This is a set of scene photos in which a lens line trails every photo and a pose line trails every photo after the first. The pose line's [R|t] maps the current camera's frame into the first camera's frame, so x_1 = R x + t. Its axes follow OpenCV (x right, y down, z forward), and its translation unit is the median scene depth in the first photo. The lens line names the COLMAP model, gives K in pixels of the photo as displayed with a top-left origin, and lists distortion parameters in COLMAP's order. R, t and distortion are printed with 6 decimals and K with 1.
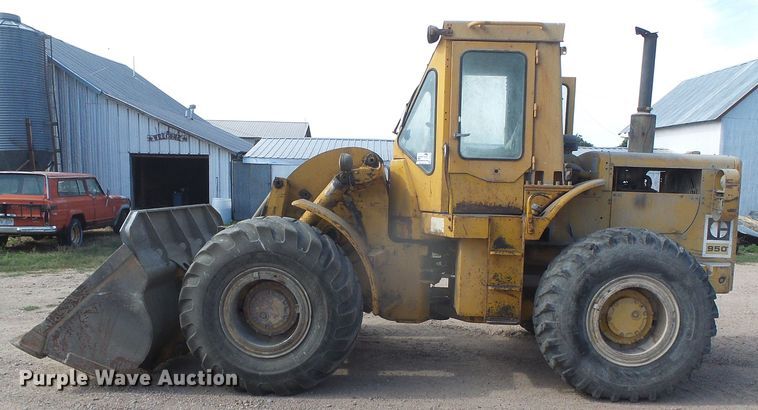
lens RADIAL K [[641.0, 0, 379.5], [0, 641.0, 260.7], [0, 0, 1]] dist [-0.027465, -0.000797]
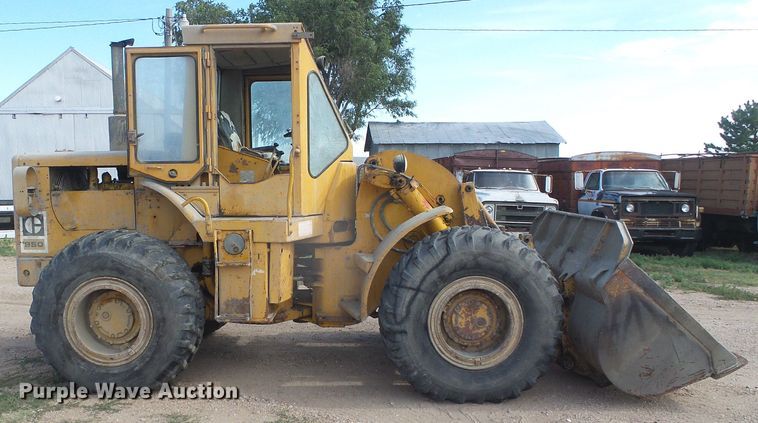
lens RADIAL K [[646.3, 0, 320.4], [0, 646.3, 238.3], [0, 0, 1]] dist [-0.006916, -0.005845]
pose [[0.999575, -0.029040, -0.002554, 1.022957], [0.028903, 0.998651, -0.043126, 0.030374], [0.003803, 0.043034, 0.999066, -0.030258]]
